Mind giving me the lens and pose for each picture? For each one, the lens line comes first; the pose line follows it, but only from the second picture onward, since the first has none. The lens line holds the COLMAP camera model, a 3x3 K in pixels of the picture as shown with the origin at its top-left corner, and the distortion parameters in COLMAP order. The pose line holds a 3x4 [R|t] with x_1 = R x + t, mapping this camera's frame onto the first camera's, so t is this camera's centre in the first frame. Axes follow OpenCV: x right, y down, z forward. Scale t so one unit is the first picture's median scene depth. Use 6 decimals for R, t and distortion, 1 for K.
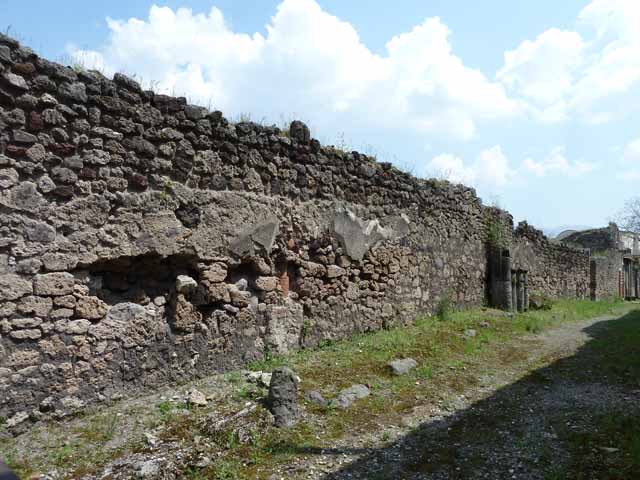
lens RADIAL K [[470.6, 0, 323.1], [0, 470.6, 239.1], [0, 0, 1]] dist [-0.044323, 0.009981]
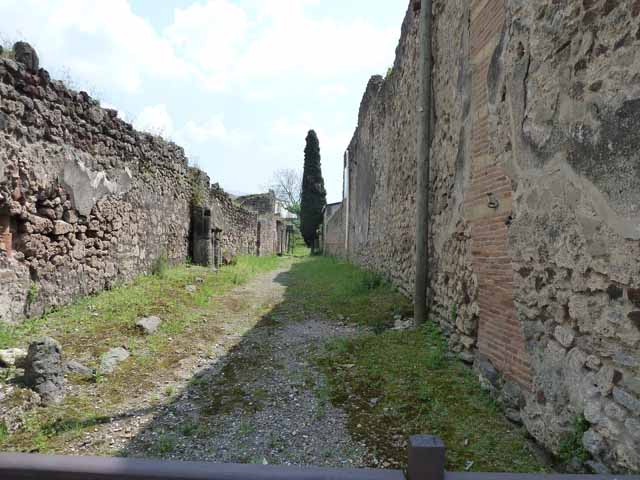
lens RADIAL K [[470.6, 0, 322.5], [0, 470.6, 240.6], [0, 0, 1]] dist [-0.044323, 0.009981]
pose [[0.767929, -0.003809, 0.640523, -0.153649], [-0.054381, 0.995984, 0.071121, 0.004882], [-0.638222, -0.089449, 0.764638, 0.027724]]
